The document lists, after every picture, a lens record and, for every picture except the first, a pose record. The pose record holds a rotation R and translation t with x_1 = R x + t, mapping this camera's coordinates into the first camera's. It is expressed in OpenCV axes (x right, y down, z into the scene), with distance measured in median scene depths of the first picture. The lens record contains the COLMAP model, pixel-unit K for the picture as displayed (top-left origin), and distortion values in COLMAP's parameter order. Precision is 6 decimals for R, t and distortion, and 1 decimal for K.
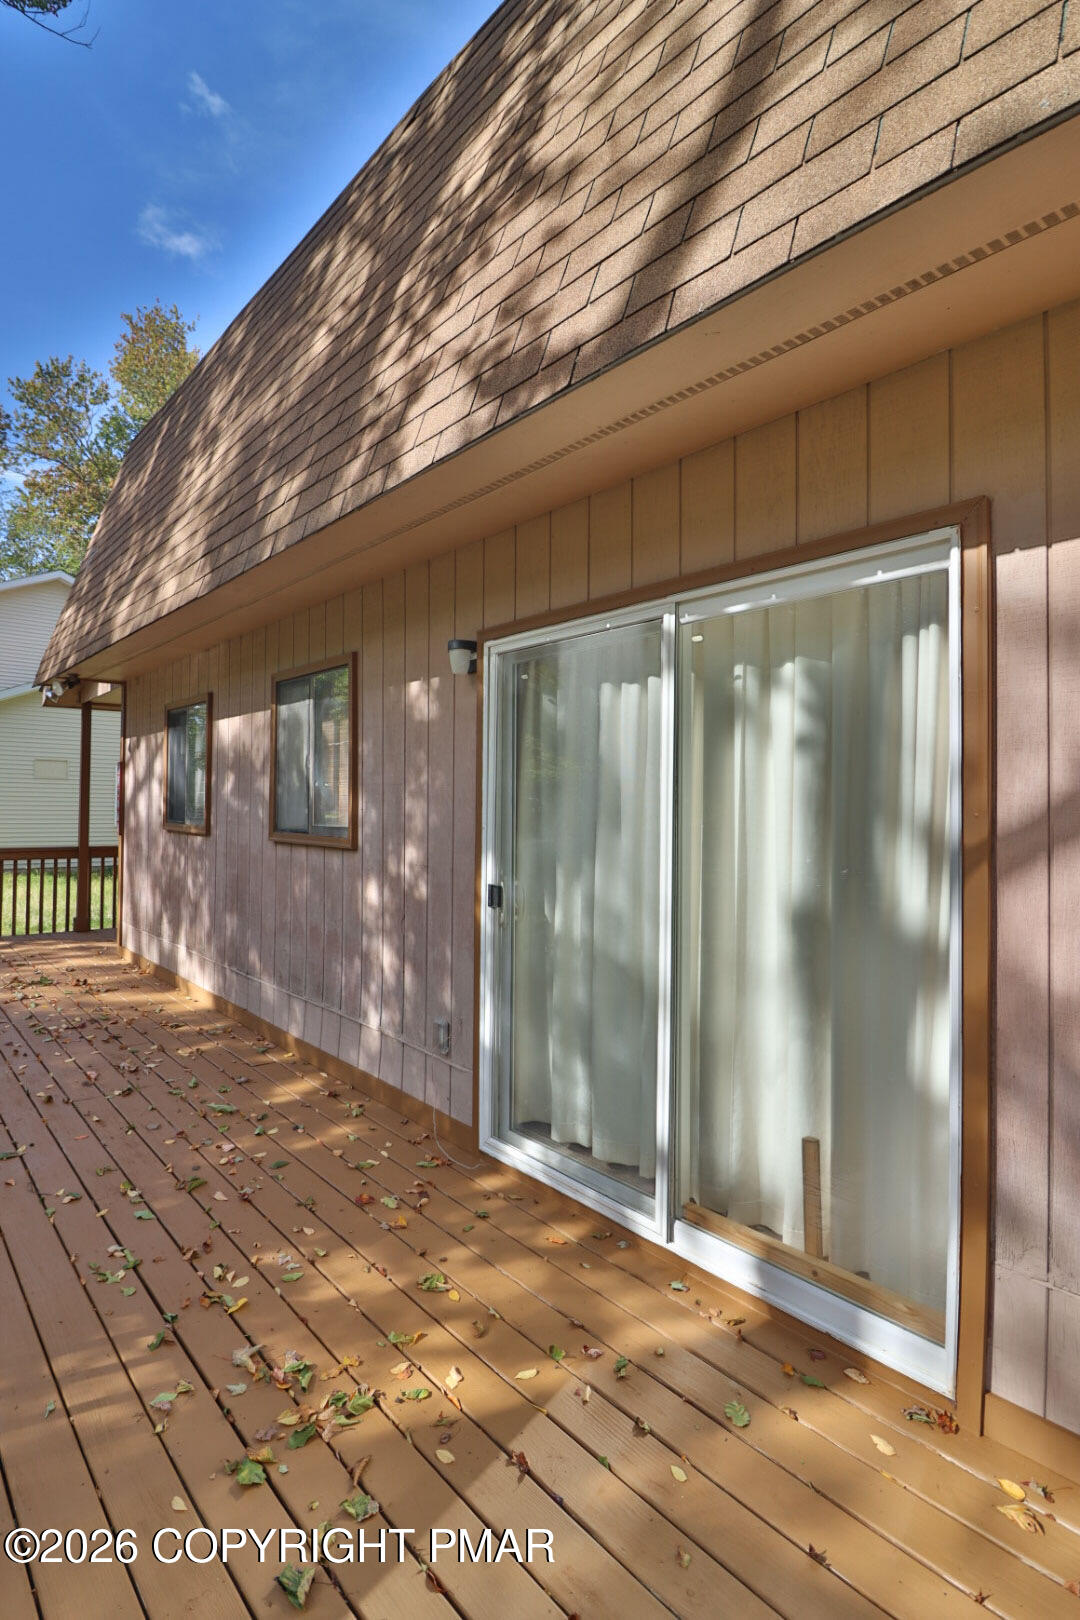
lens RADIAL K [[838.0, 0, 500.9], [0, 838.0, 800.3], [0, 0, 1]] dist [0.002059, -0.014706]
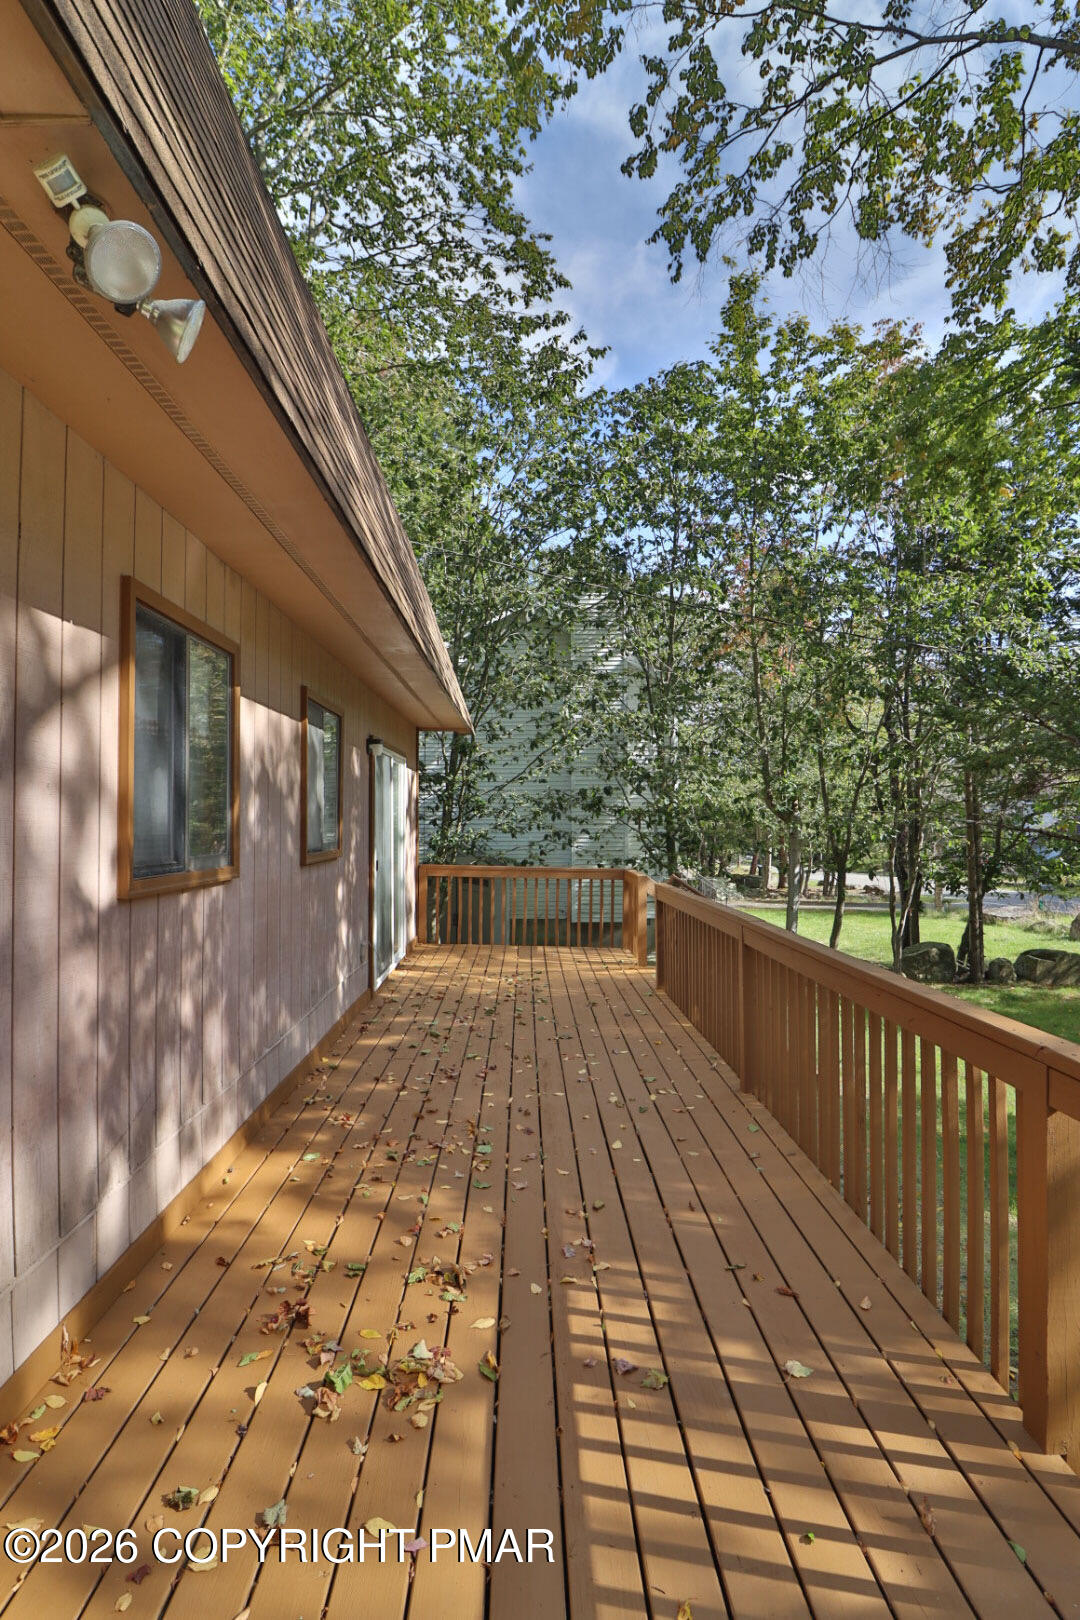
lens RADIAL K [[838.0, 0, 500.9], [0, 838.0, 800.3], [0, 0, 1]] dist [0.002059, -0.014706]
pose [[-0.766320, 0.006908, 0.642422, -1.256685], [-0.014445, 0.999504, -0.027979, -0.007352], [-0.642296, -0.030720, -0.765841, 1.893045]]
